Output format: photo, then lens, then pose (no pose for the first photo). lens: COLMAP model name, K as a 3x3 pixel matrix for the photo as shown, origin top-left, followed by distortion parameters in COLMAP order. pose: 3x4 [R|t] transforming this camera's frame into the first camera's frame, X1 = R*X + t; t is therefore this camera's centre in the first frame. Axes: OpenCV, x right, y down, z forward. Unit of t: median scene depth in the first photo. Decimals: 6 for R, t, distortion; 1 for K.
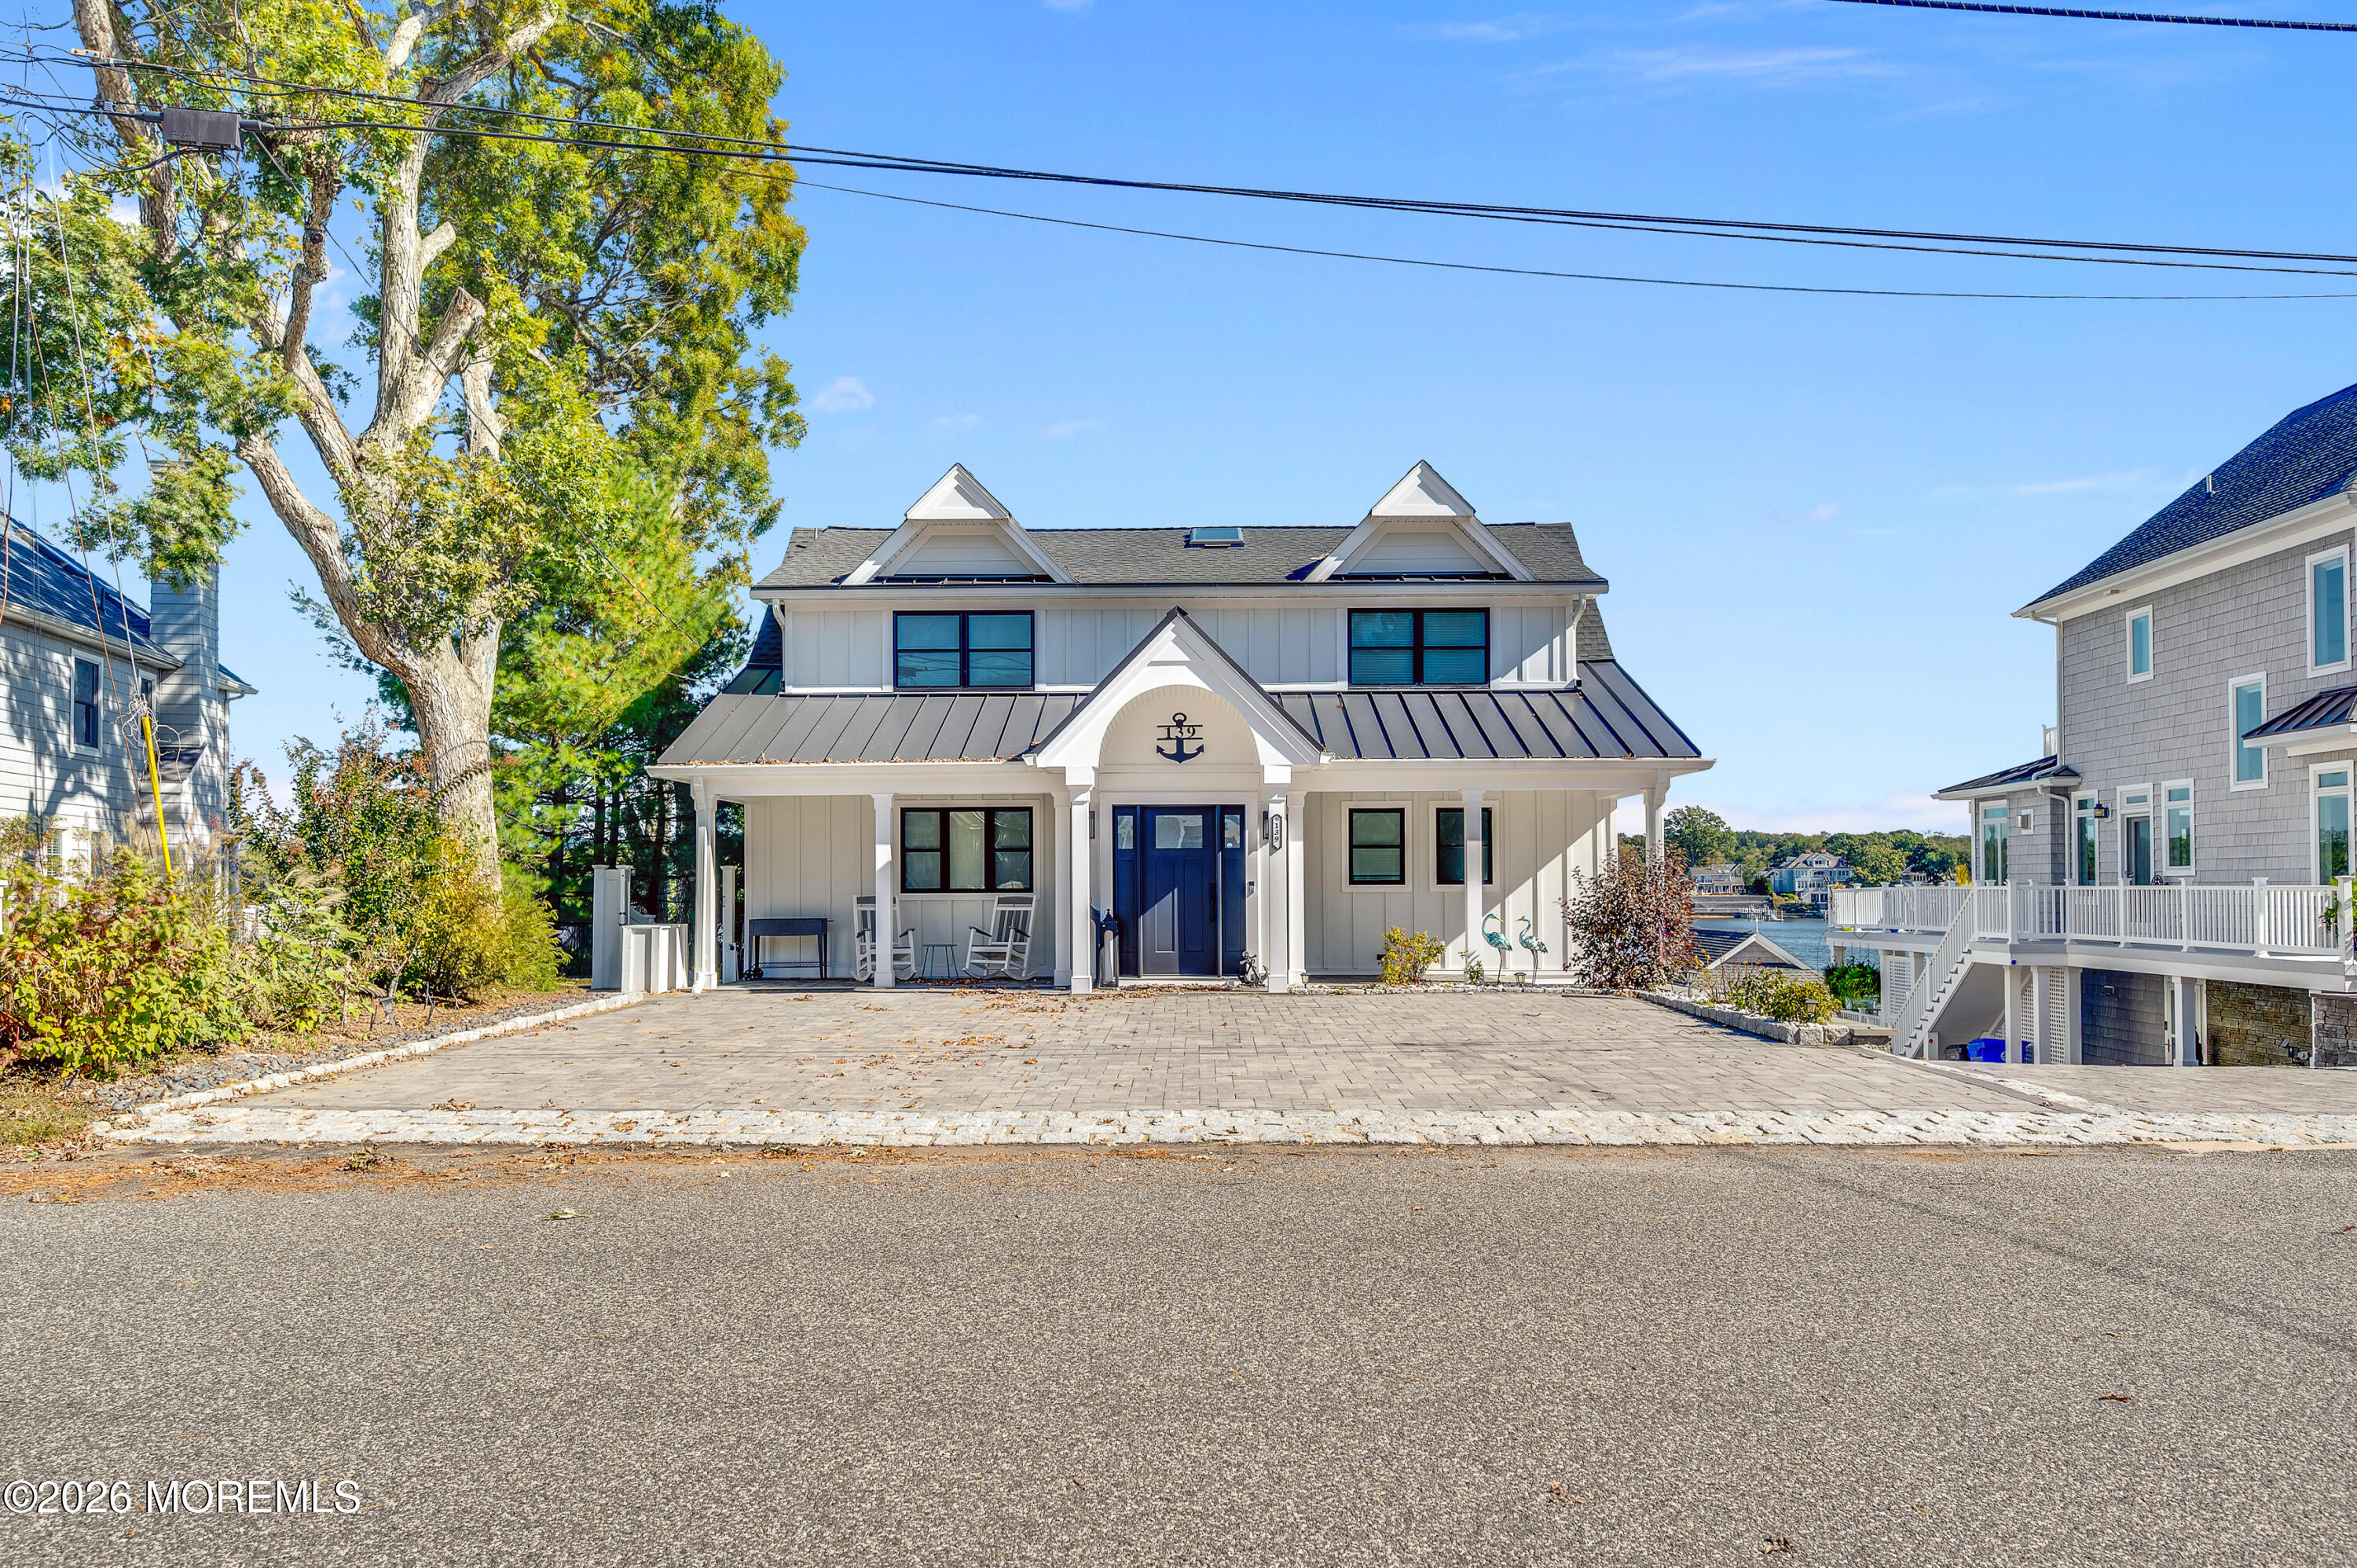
lens RADIAL K [[934.8, 0, 1178.5], [0, 934.8, 784.0], [0, 0, 1]] dist [-0.000214, -0.000153]
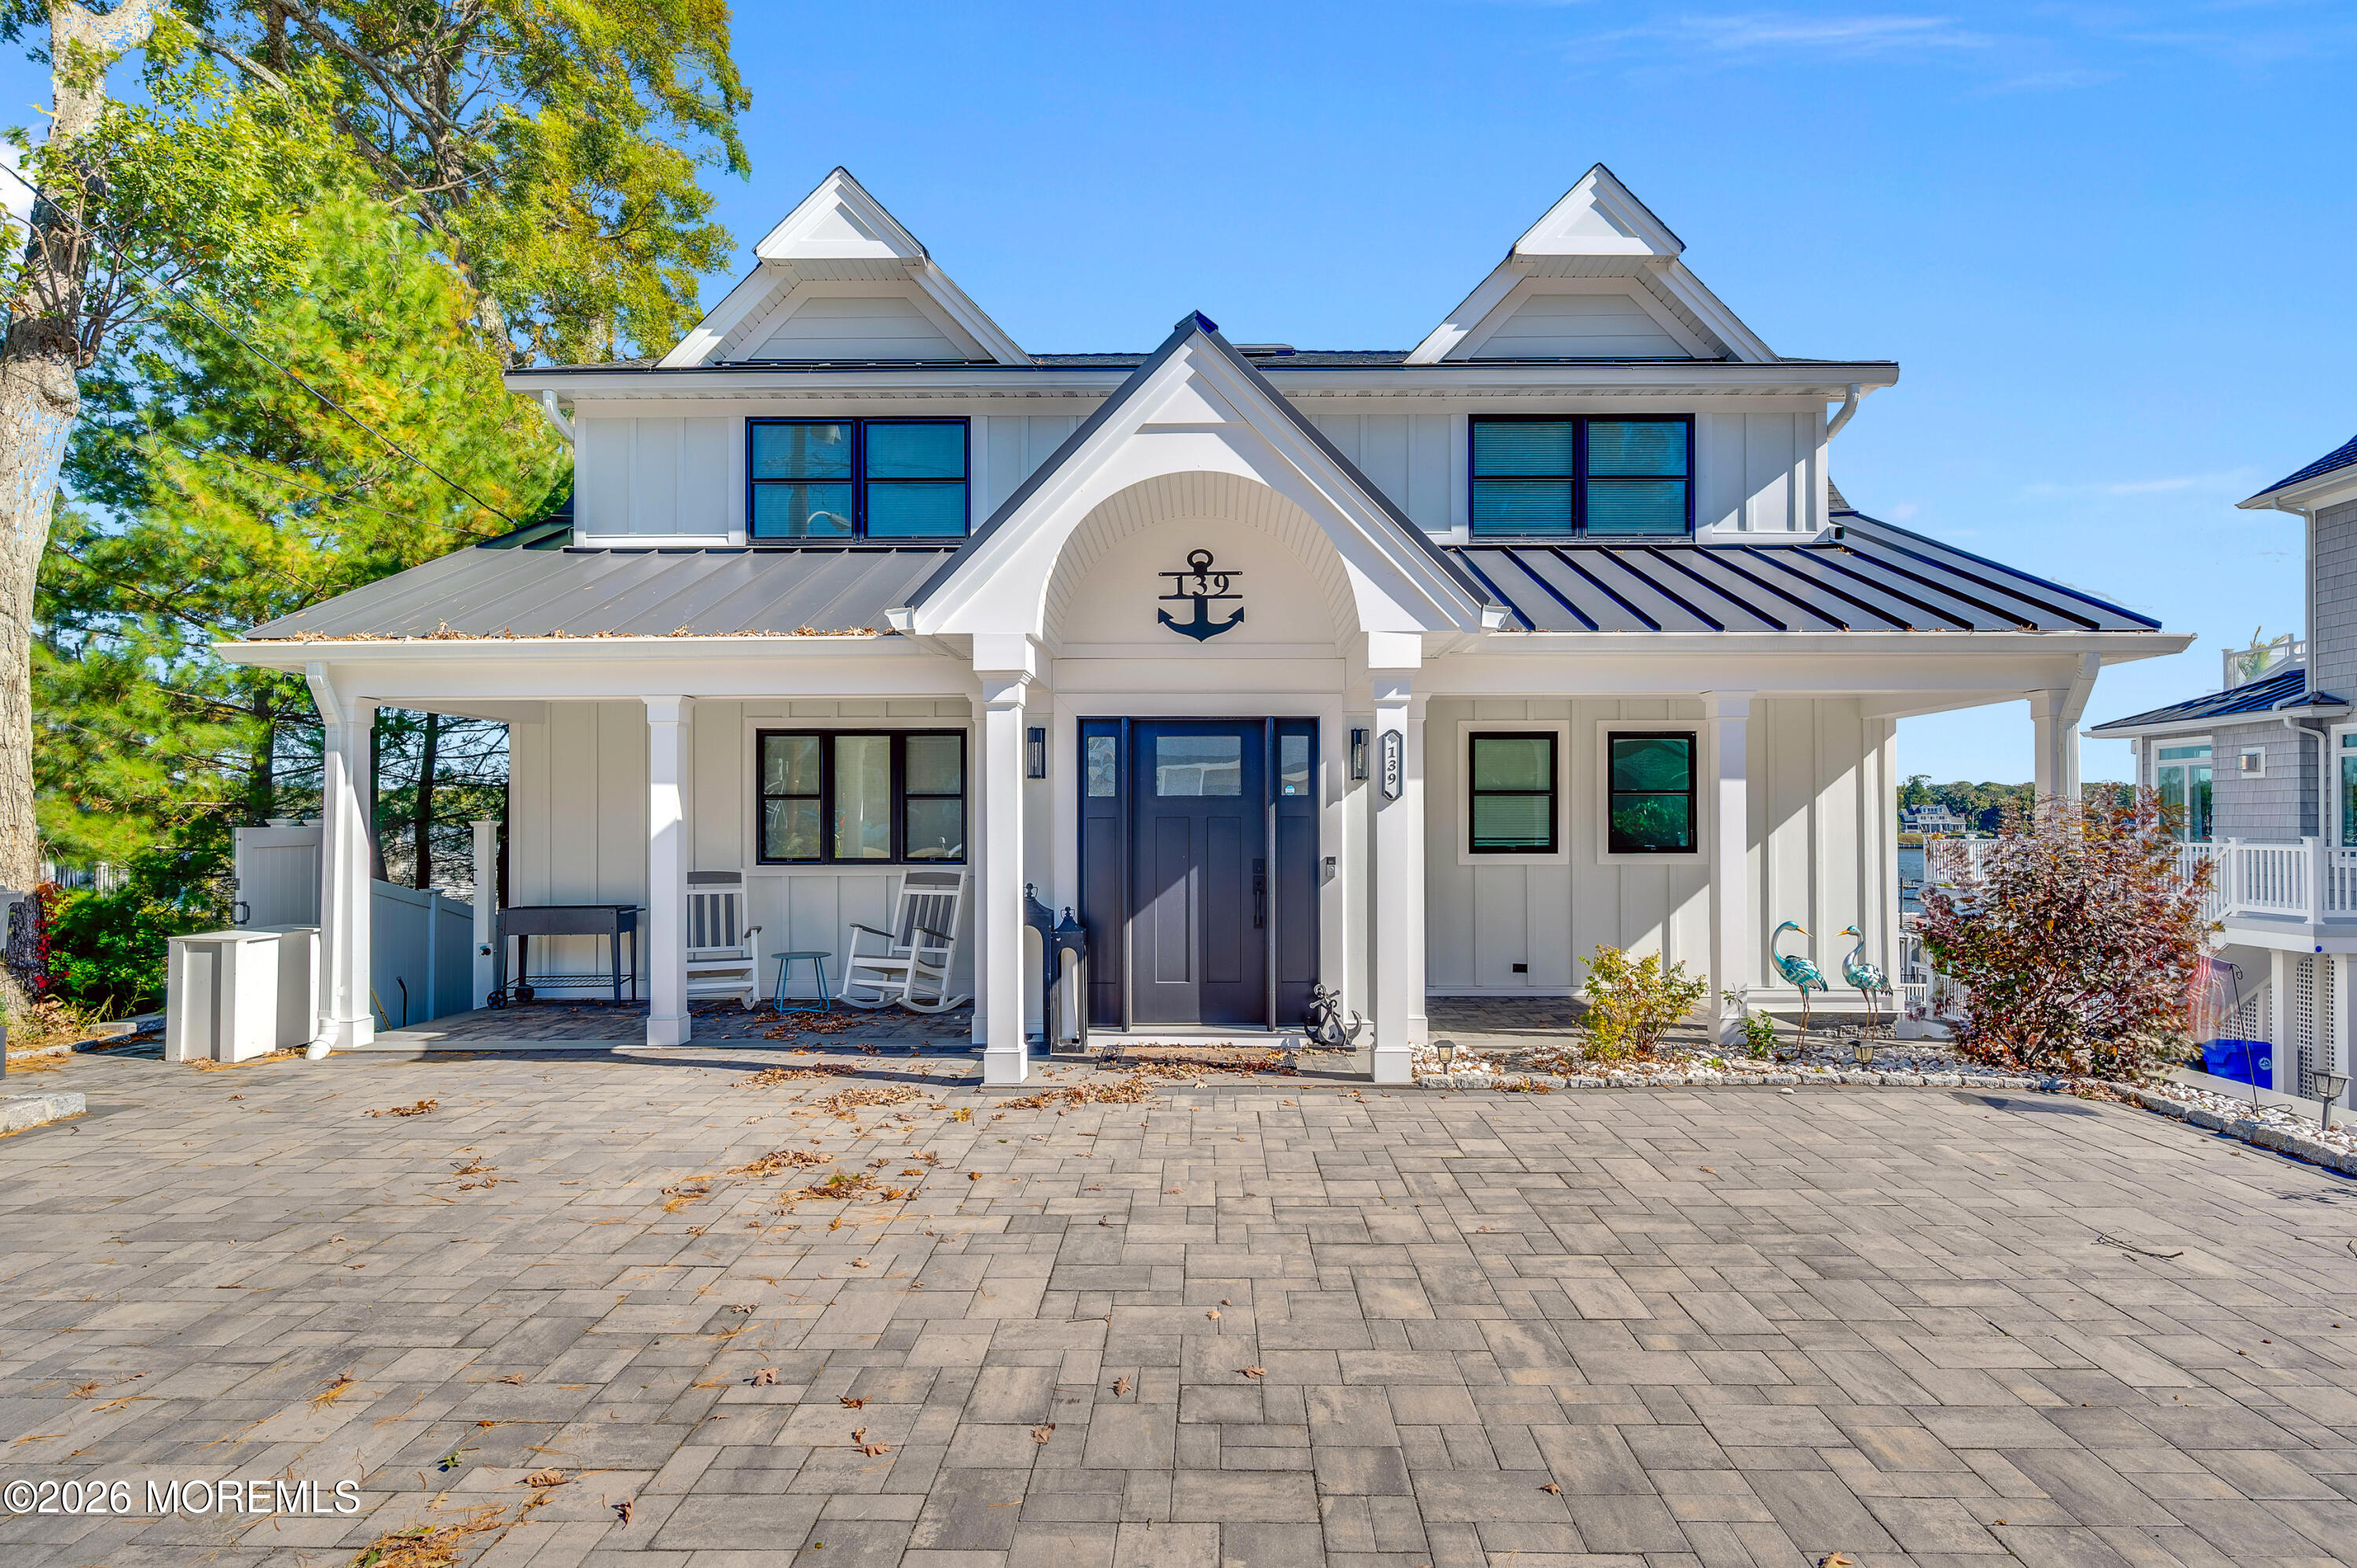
lens RADIAL K [[934.8, 0, 1178.5], [0, 934.8, 784.0], [0, 0, 1]] dist [-0.000214, -0.000153]
pose [[0.999723, 0.002442, -0.023400, 0.001599], [-0.001026, 0.998176, 0.060359, 0.027933], [0.023504, -0.060318, 0.997902, 0.442024]]
